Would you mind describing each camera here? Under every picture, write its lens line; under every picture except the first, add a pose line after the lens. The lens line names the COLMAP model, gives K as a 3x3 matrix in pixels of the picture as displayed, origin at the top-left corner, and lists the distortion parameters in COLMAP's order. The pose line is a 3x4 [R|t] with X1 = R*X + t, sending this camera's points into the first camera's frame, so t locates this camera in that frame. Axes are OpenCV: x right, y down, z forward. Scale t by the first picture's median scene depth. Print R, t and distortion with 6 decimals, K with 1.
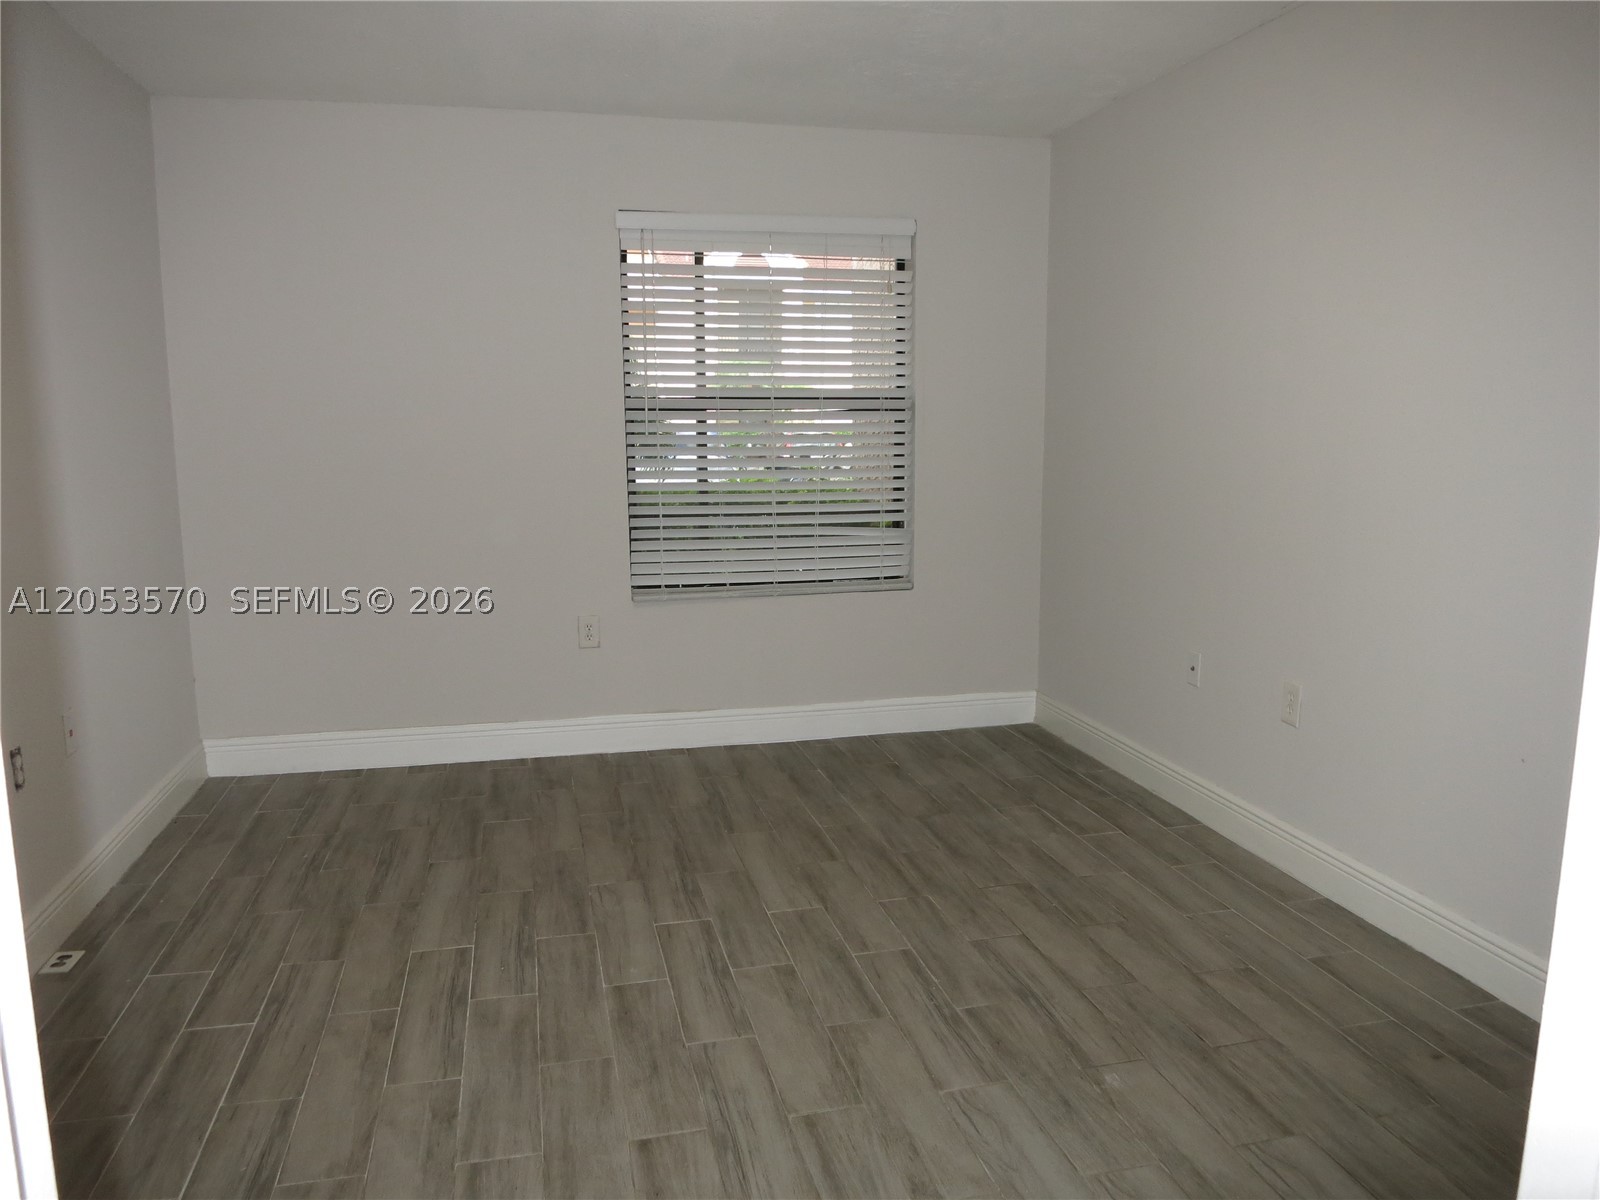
lens RADIAL K [[1143.6, 0, 798.3], [0, 1143.6, 595.8], [0, 0, 1]] dist [-0.031995, -0.007052]
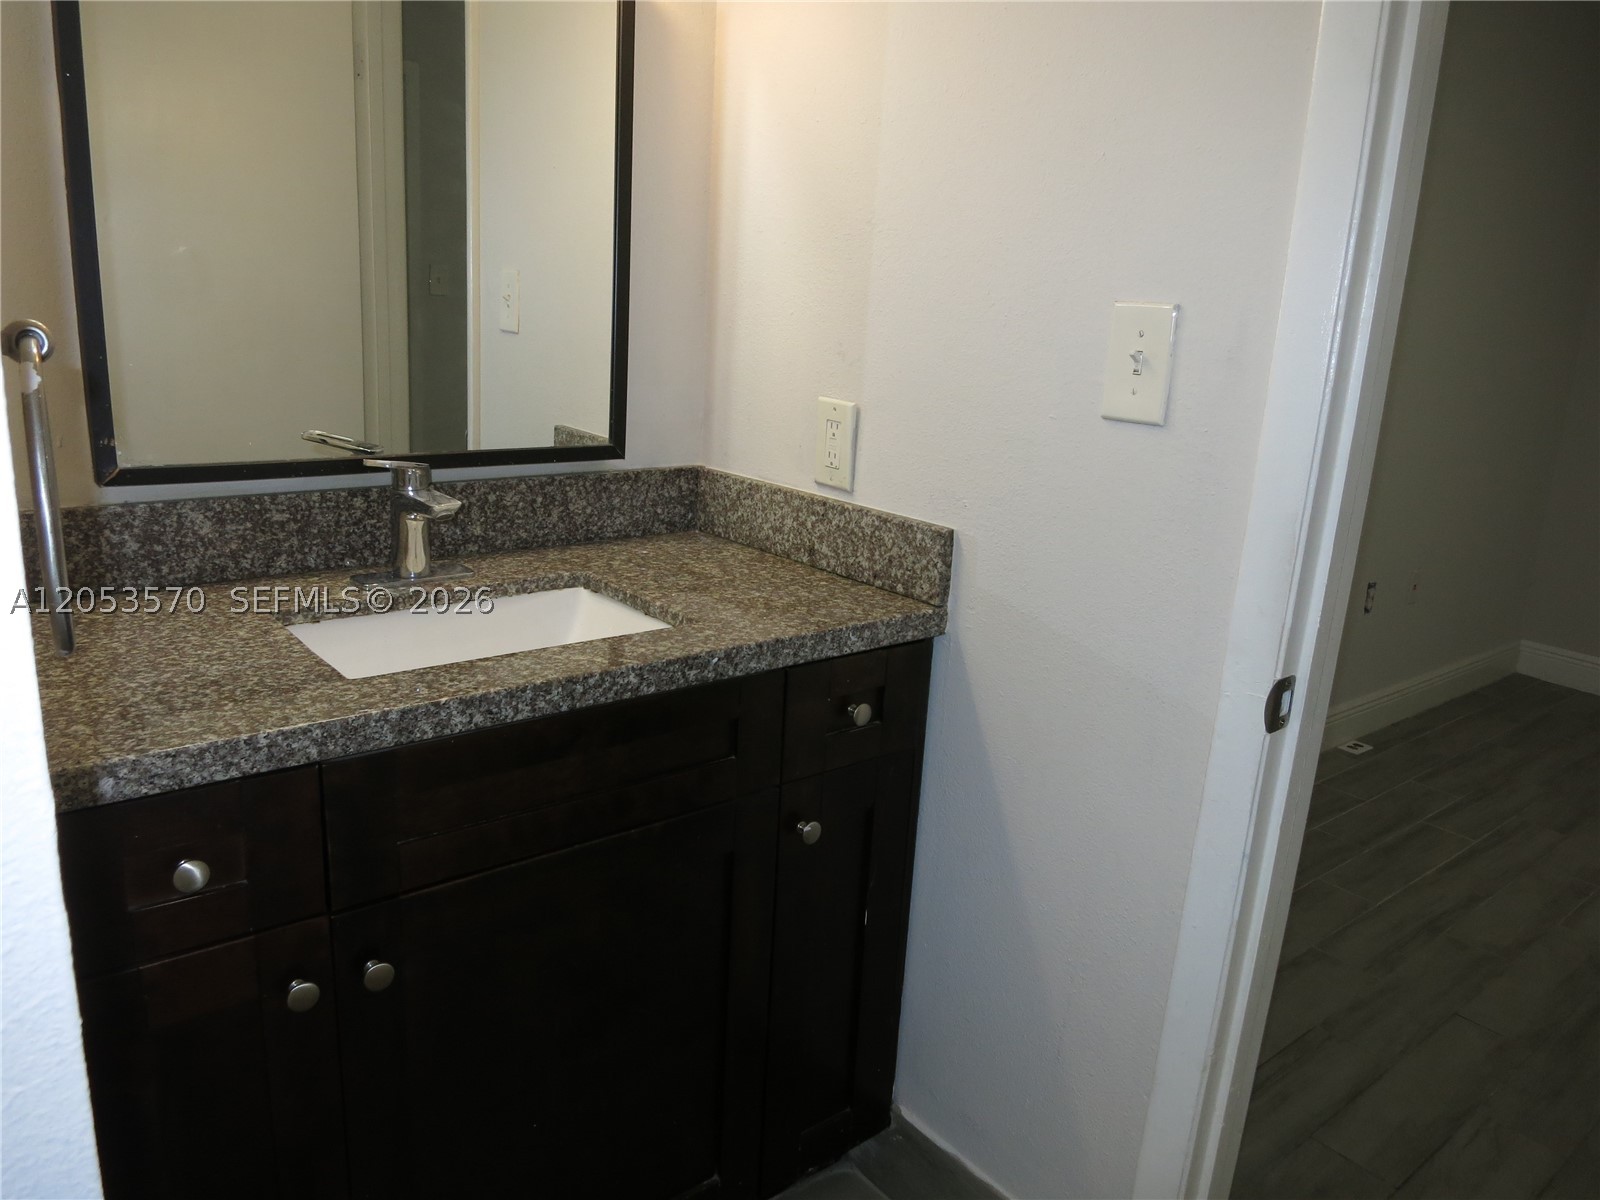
lens RADIAL K [[1143.6, 0, 800.3], [0, 1143.6, 598.4], [0, 0, 1]] dist [-0.031995, -0.007052]
pose [[0.430574, 0.254219, -0.866013, 0.180393], [-0.201760, 0.962342, 0.182184, 0.044009], [0.879715, 0.096283, 0.465651, -0.223824]]
